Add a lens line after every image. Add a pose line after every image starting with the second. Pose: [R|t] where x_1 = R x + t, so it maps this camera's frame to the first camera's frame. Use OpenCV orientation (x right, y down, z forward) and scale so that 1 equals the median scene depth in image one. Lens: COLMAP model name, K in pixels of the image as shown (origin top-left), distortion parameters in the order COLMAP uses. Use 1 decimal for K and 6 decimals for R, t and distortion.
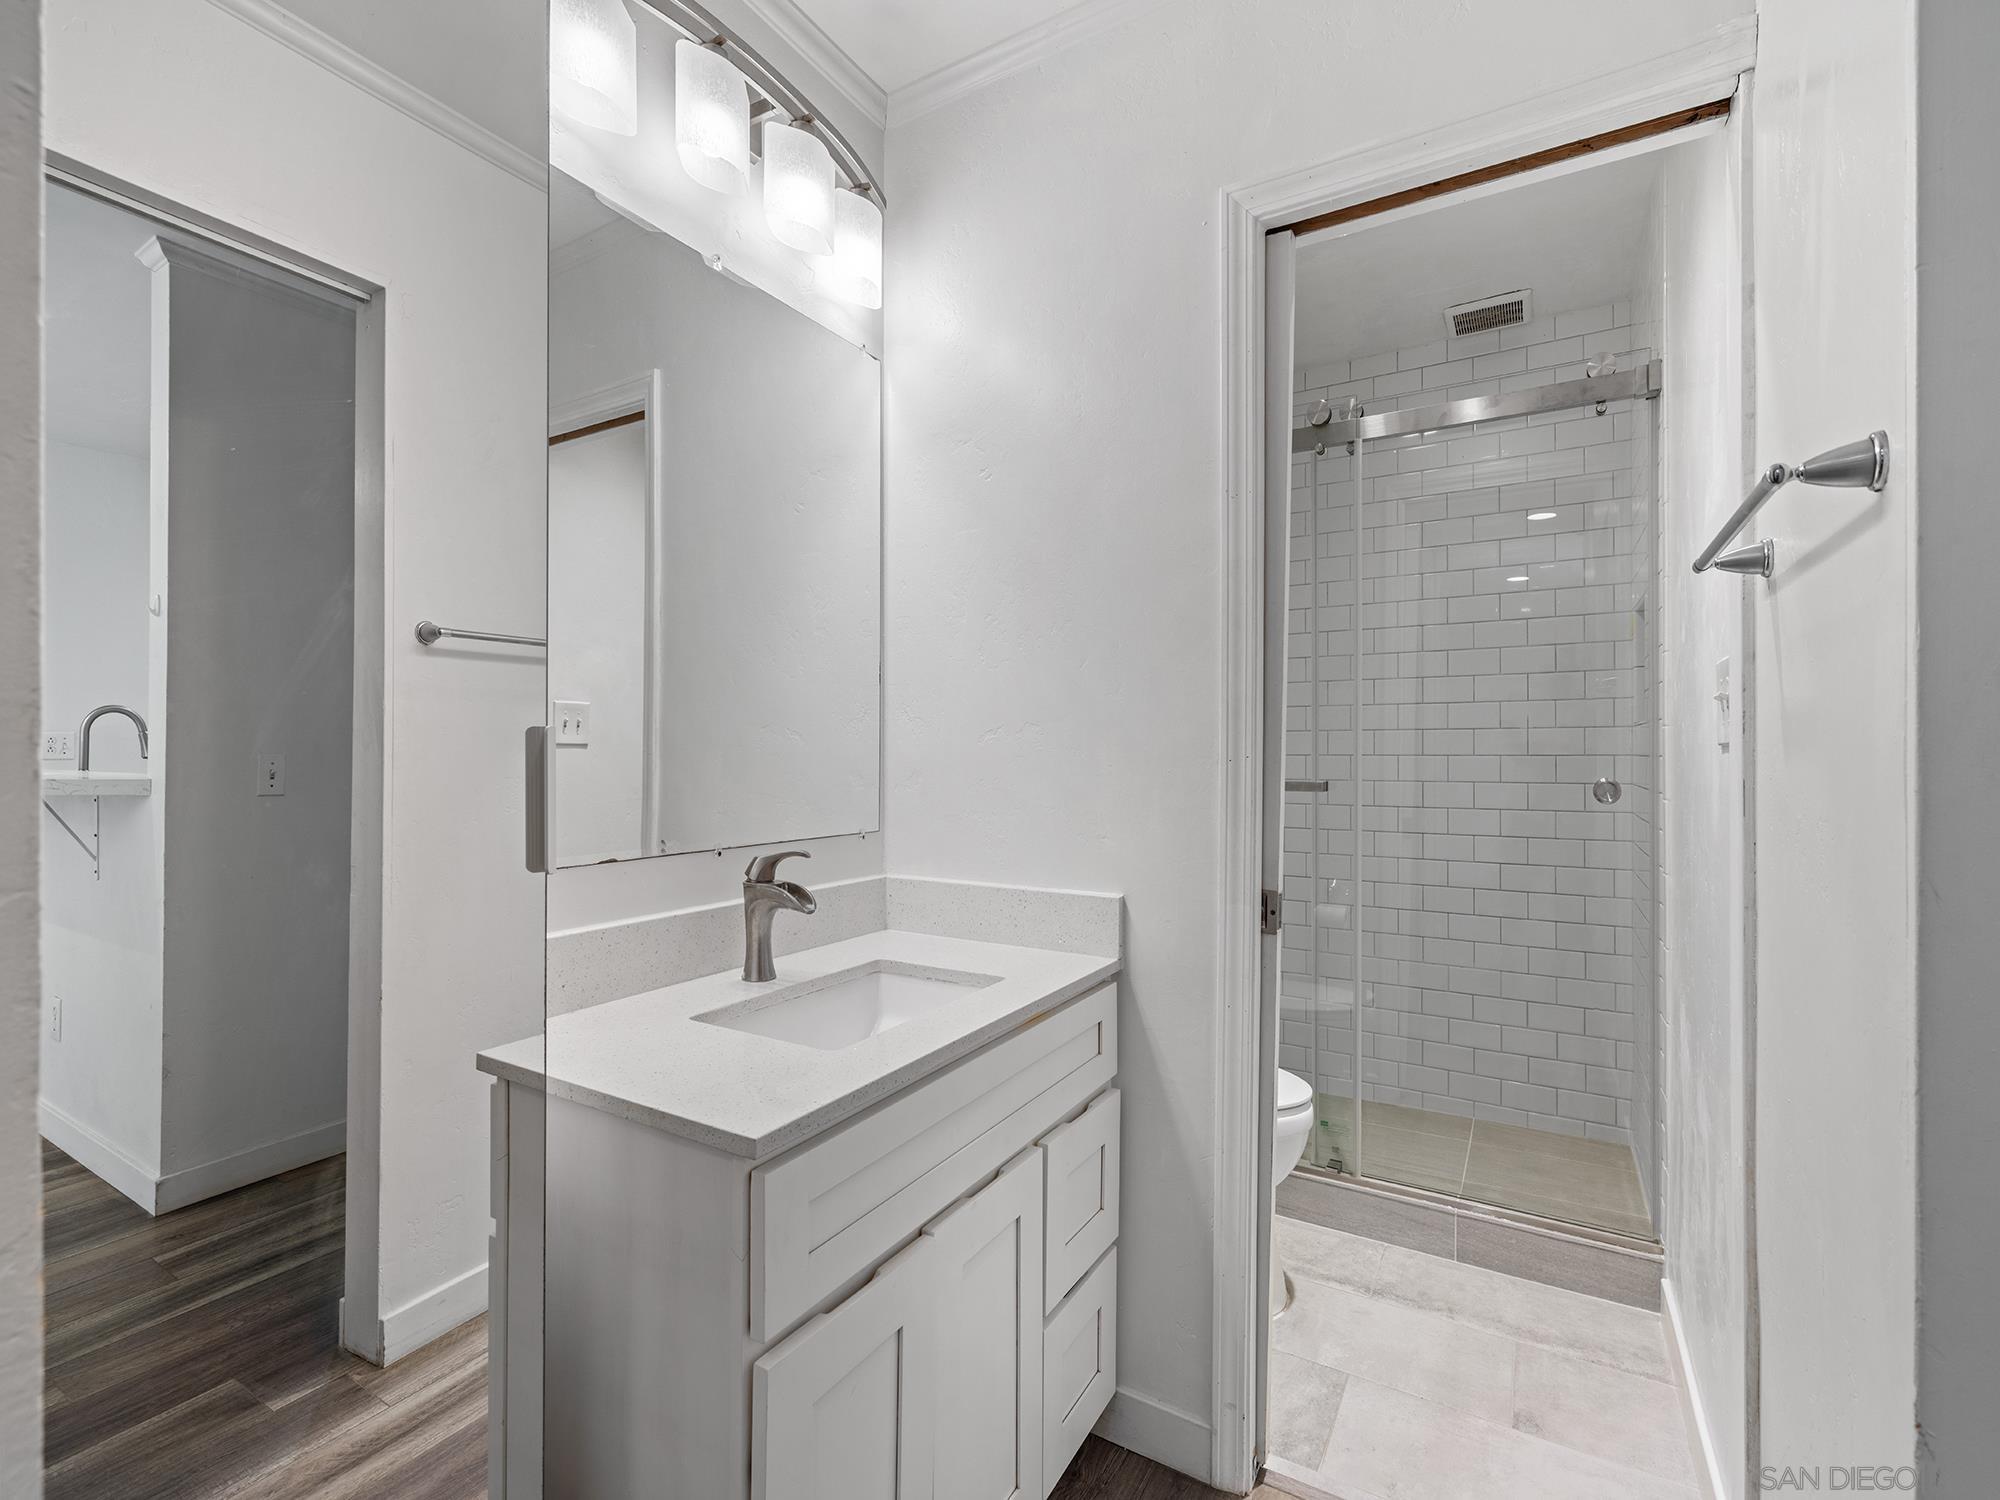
lens RADIAL K [[919.5, 0, 999.3], [0, 919.5, 745.6], [0, 0, 1]] dist [-0.000568, 0.000206]
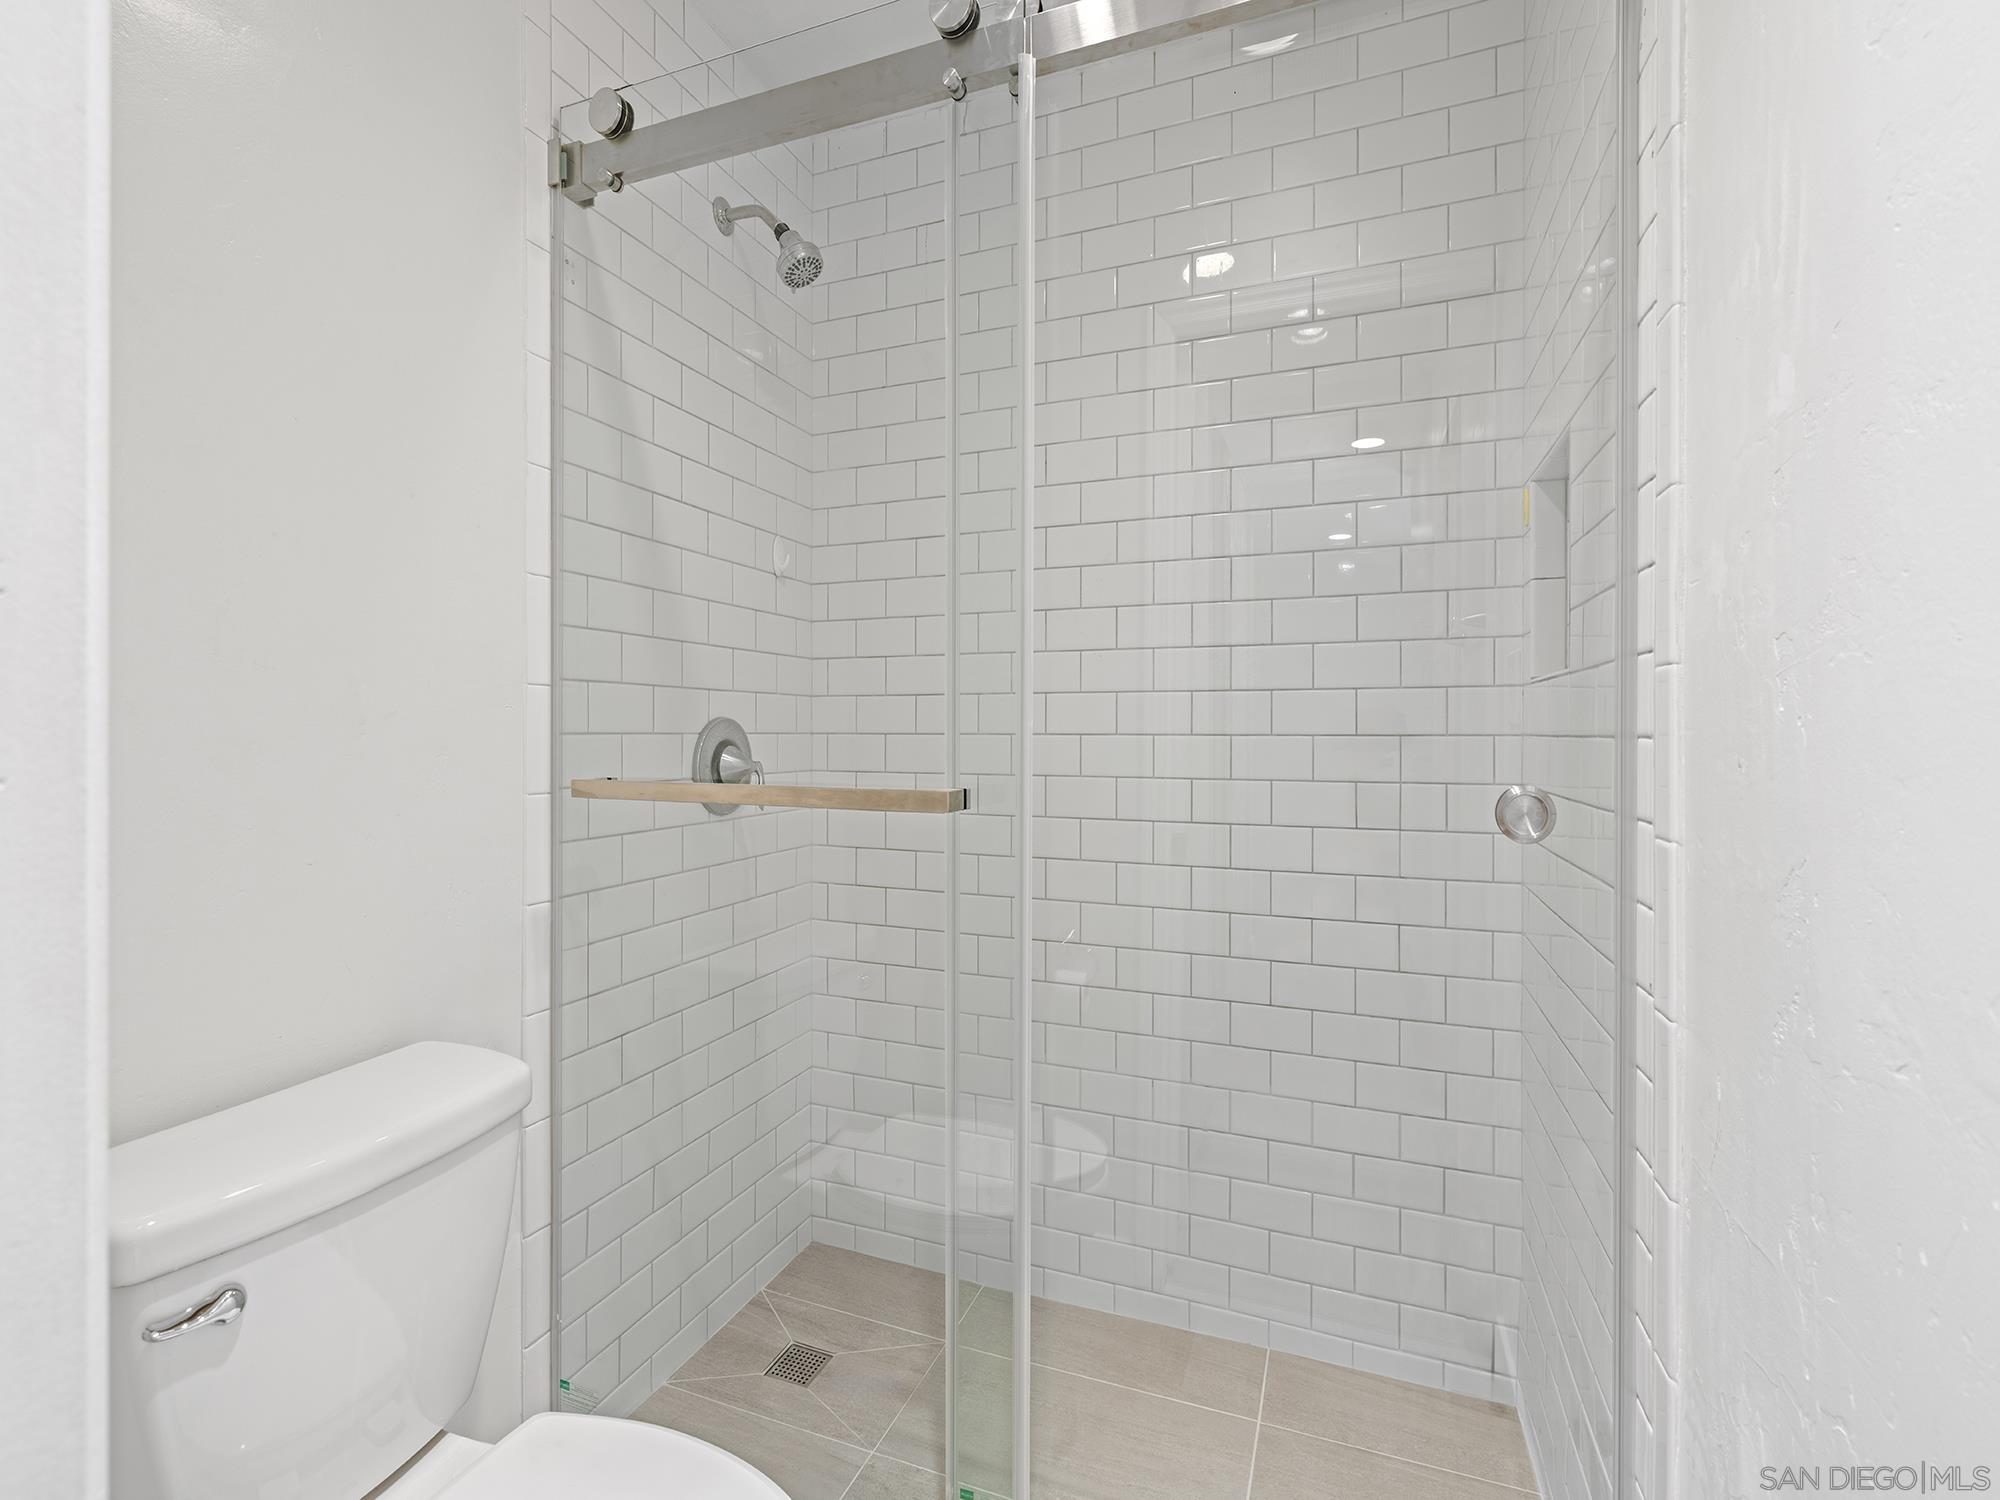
lens RADIAL K [[908.2, 0, 997.9], [0, 908.2, 735.6], [0, 0, 1]] dist [-0.002975, 0.000847]
pose [[0.988173, 0.001732, 0.153331, 0.304048], [-0.002611, 0.999981, 0.005527, 0.008329], [-0.153319, -0.005862, 0.988159, 0.539781]]
